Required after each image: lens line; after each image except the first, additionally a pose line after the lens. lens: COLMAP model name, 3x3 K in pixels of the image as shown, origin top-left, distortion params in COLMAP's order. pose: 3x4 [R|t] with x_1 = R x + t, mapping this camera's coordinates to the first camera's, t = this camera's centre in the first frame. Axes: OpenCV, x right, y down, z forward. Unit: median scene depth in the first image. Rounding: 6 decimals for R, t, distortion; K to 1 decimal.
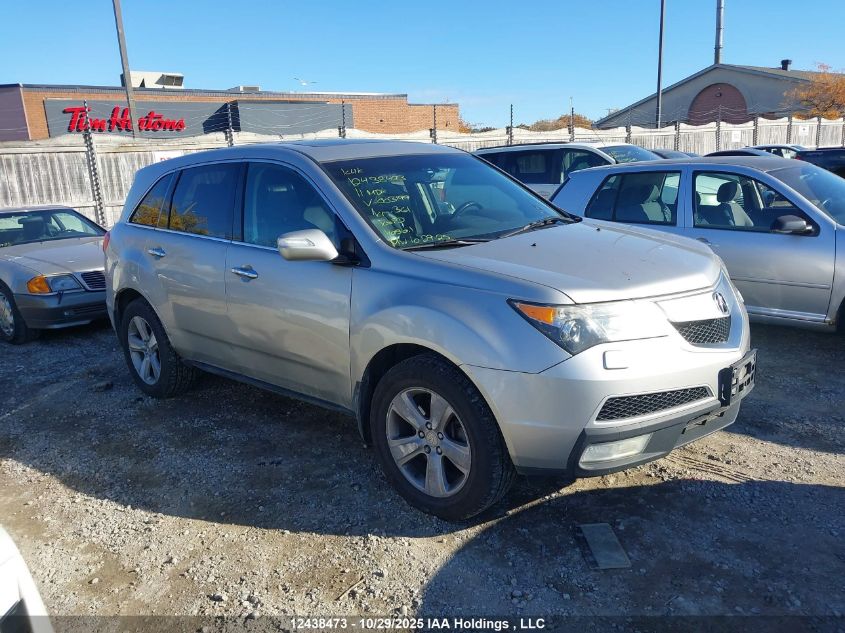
lens RADIAL K [[656.1, 0, 422.5], [0, 656.1, 316.5], [0, 0, 1]] dist [-0.004287, 0.001521]
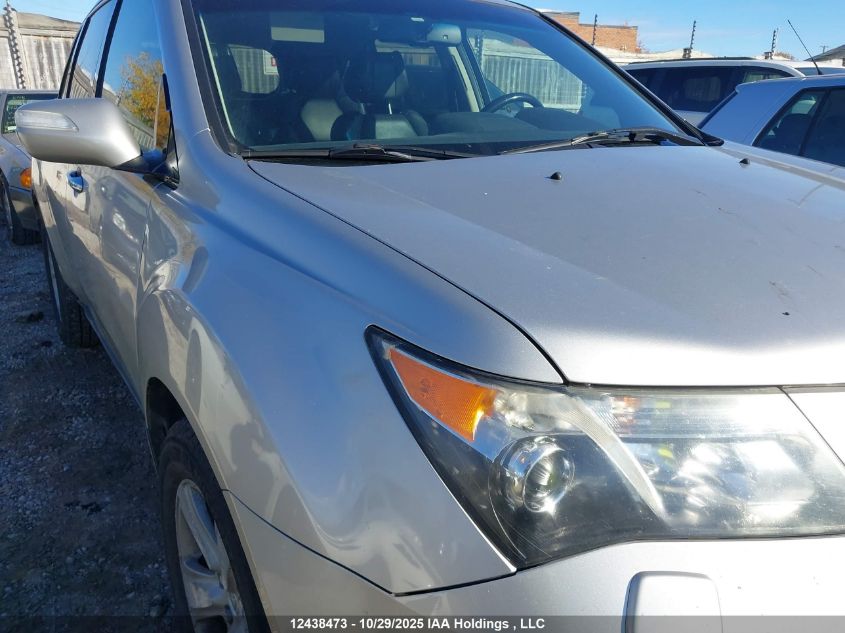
lens RADIAL K [[656.1, 0, 422.5], [0, 656.1, 316.5], [0, 0, 1]] dist [-0.004287, 0.001521]
pose [[0.967115, 0.146376, -0.207997, 0.170182], [-0.124378, 0.985521, 0.115236, -0.054767], [0.221853, -0.085576, 0.971318, 0.531609]]
